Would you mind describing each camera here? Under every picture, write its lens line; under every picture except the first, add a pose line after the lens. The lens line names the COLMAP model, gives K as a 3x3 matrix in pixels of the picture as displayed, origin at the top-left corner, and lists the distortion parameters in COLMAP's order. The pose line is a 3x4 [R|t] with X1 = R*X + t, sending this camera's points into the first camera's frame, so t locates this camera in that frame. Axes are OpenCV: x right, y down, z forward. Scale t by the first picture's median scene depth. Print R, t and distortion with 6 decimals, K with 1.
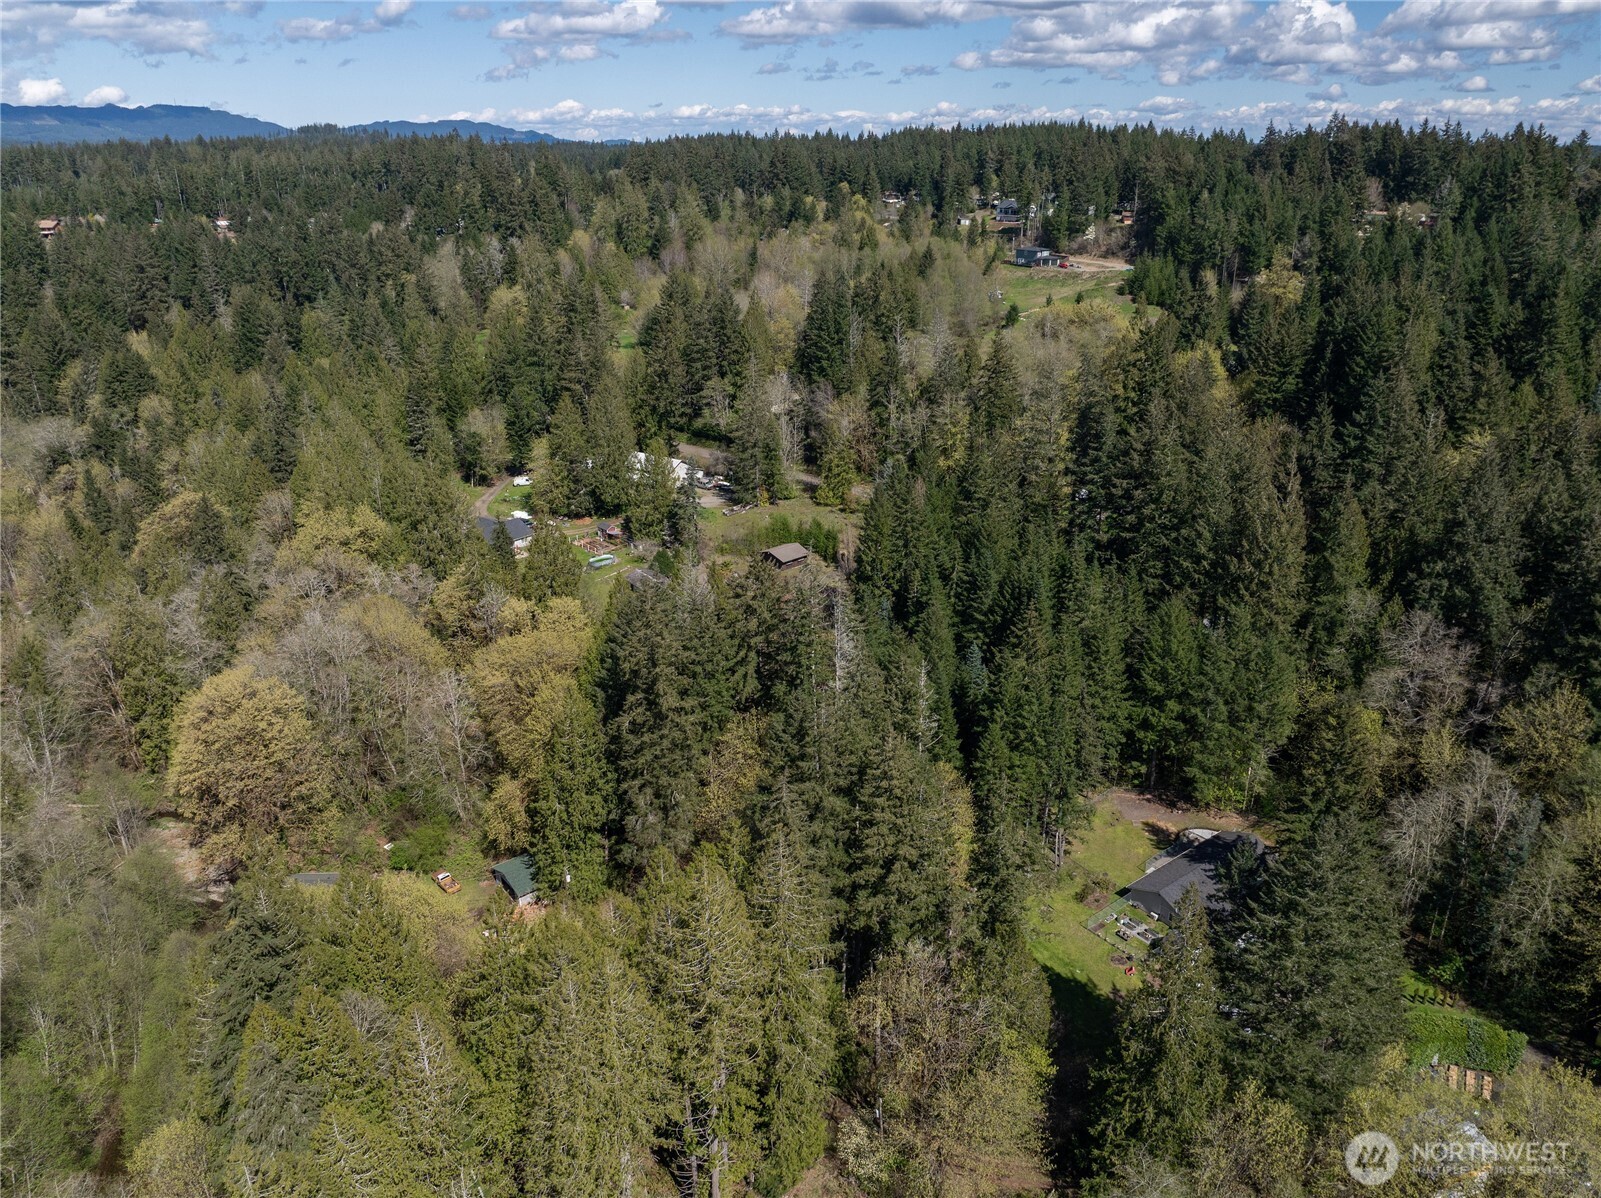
lens RADIAL K [[1132.7, 0, 800.5], [0, 1132.7, 599.0], [0, 0, 1]] dist [-0.058246, 0.034203]
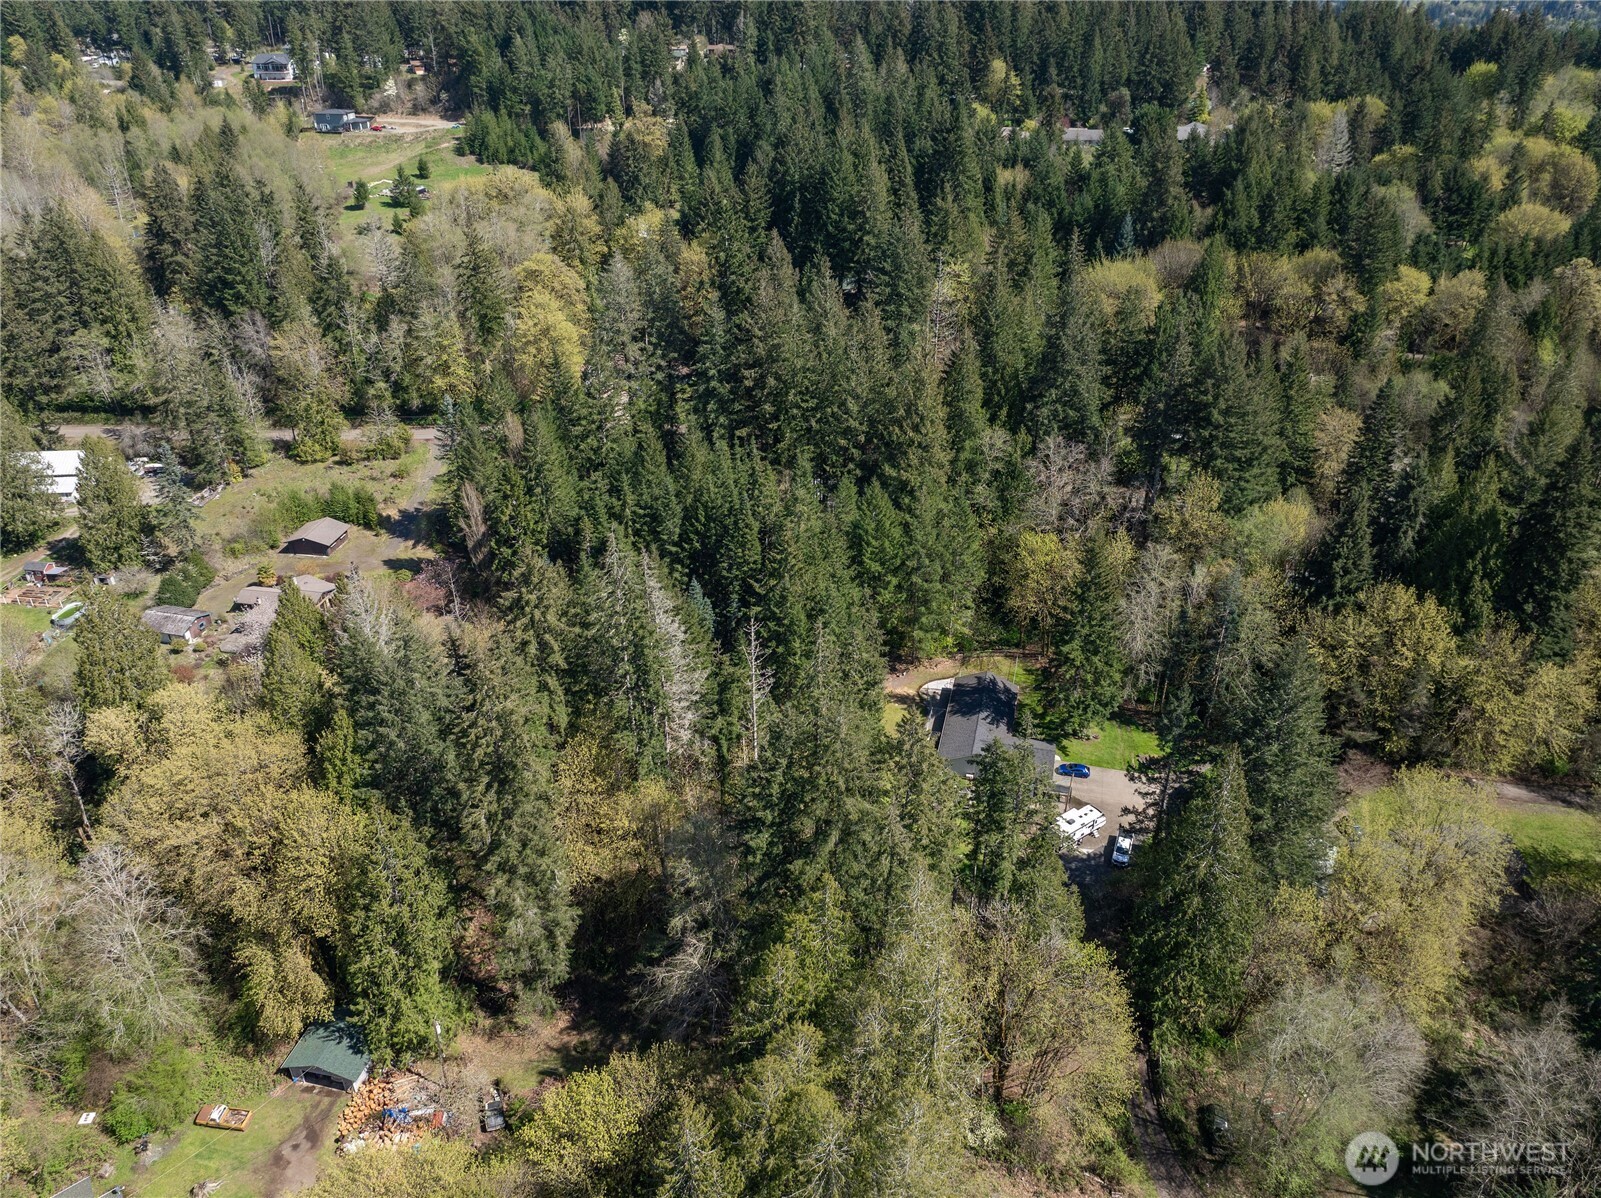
lens RADIAL K [[1132.7, 0, 800.5], [0, 1132.7, 599.0], [0, 0, 1]] dist [-0.058246, 0.034203]
pose [[0.771900, -0.307602, 0.556373, -0.170005], [0.232415, 0.951112, 0.203394, -0.064192], [-0.591738, -0.027691, 0.805655, 0.115310]]
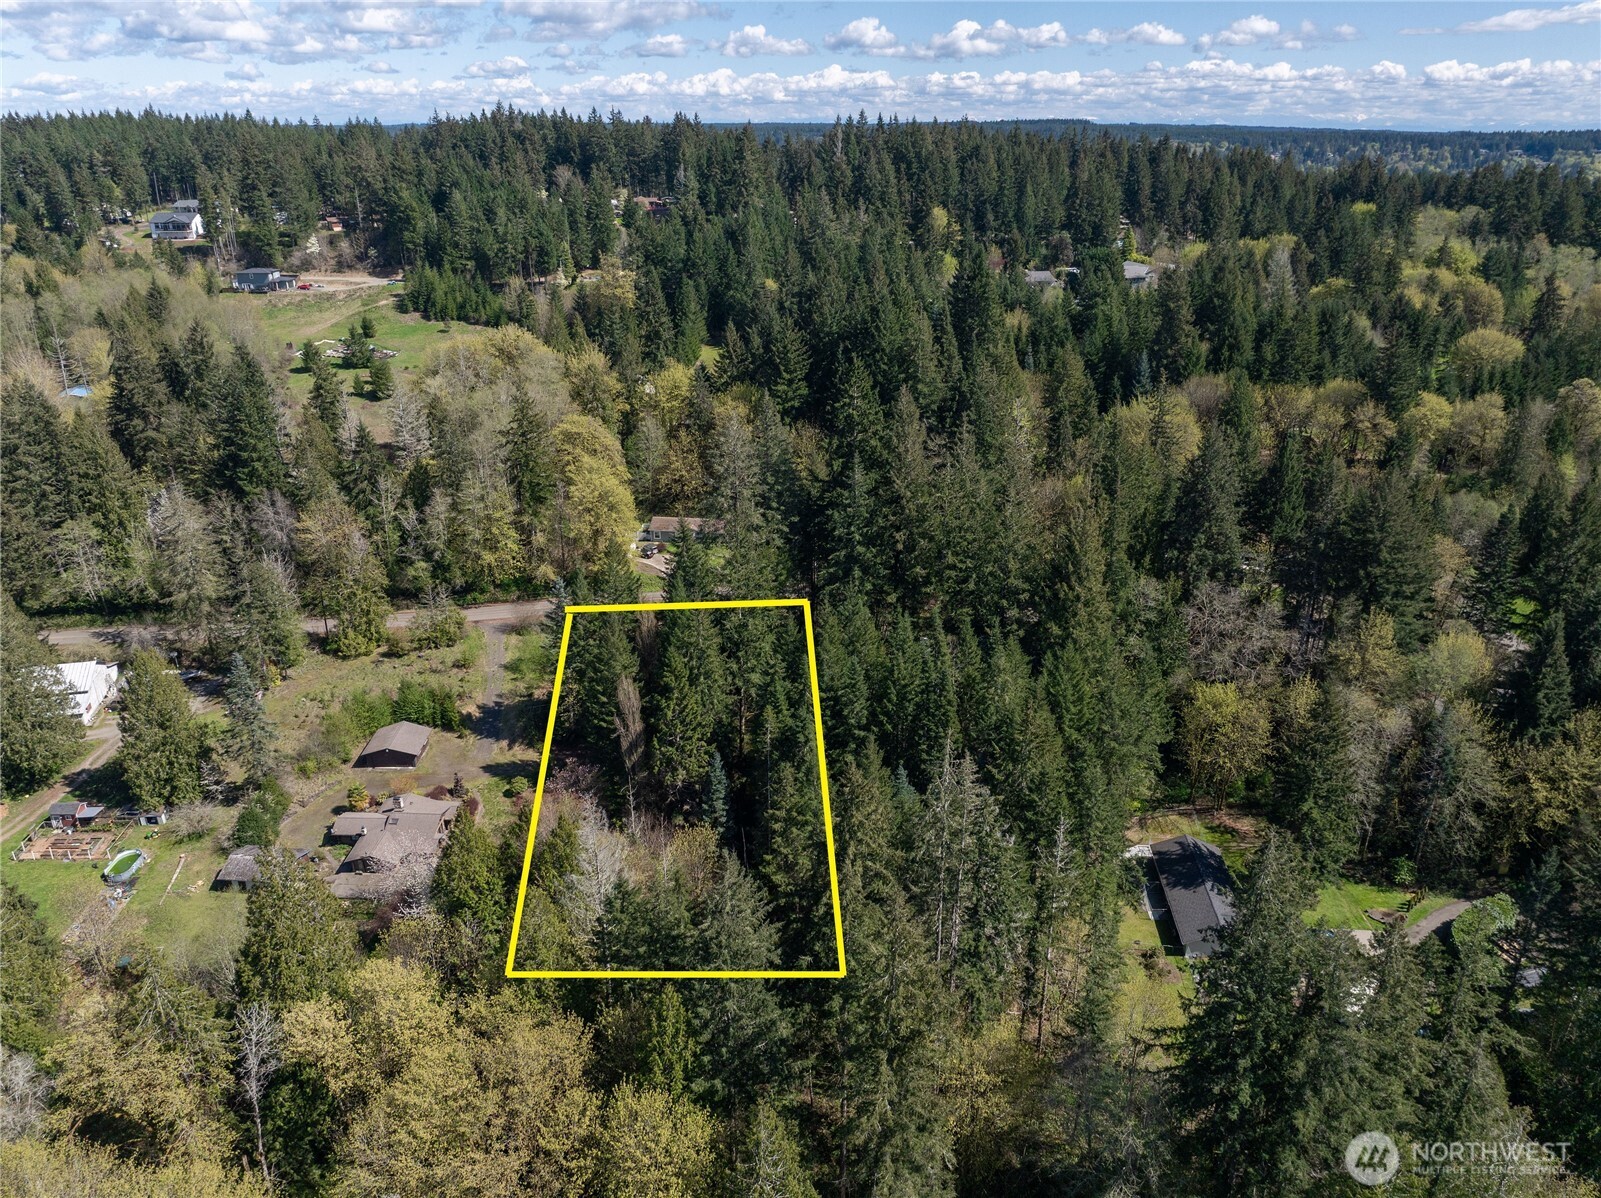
lens RADIAL K [[1133.3, 0, 800.5], [0, 1133.3, 599.0], [0, 0, 1]] dist [-0.037829, 0.000244]
pose [[0.662048, -0.288005, 0.691914, -0.251399], [0.278067, 0.951713, 0.130081, -0.119123], [-0.695968, 0.106279, 0.710165, 0.253410]]
